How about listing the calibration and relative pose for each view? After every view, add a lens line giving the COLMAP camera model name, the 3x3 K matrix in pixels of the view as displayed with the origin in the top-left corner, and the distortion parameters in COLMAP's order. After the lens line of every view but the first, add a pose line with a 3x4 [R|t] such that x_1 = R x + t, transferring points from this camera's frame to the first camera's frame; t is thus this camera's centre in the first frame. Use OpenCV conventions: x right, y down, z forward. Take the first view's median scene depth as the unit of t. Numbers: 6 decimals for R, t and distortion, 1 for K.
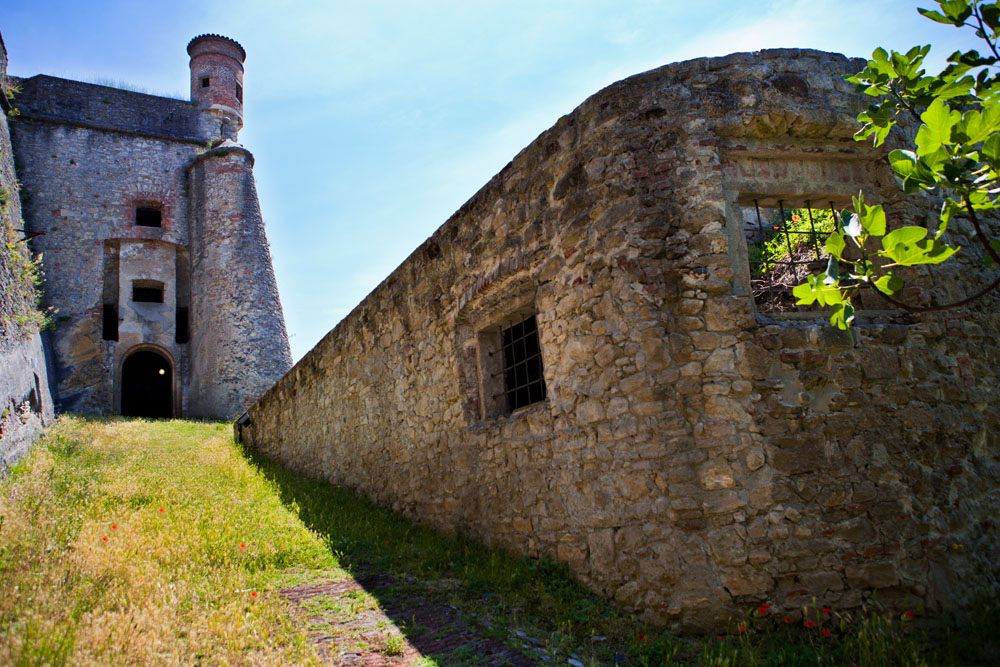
lens RADIAL K [[700.2, 0, 511.2], [0, 700.2, 380.1], [0, 0, 1]] dist [-0.079785, 0.043349]
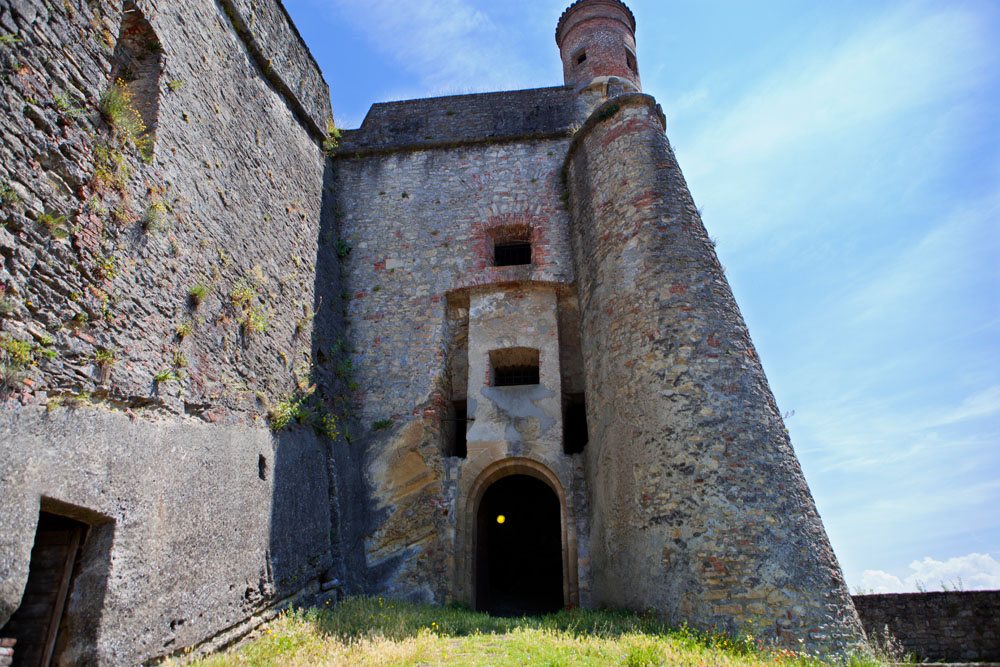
lens RADIAL K [[700.2, 0, 490.4], [0, 700.2, 335.7], [0, 0, 1]] dist [-0.079785, 0.043349]
pose [[0.794426, -0.198793, -0.573907, -0.211297], [0.035382, 0.958461, -0.283020, 0.009122], [0.606330, 0.204533, 0.768460, 0.549310]]
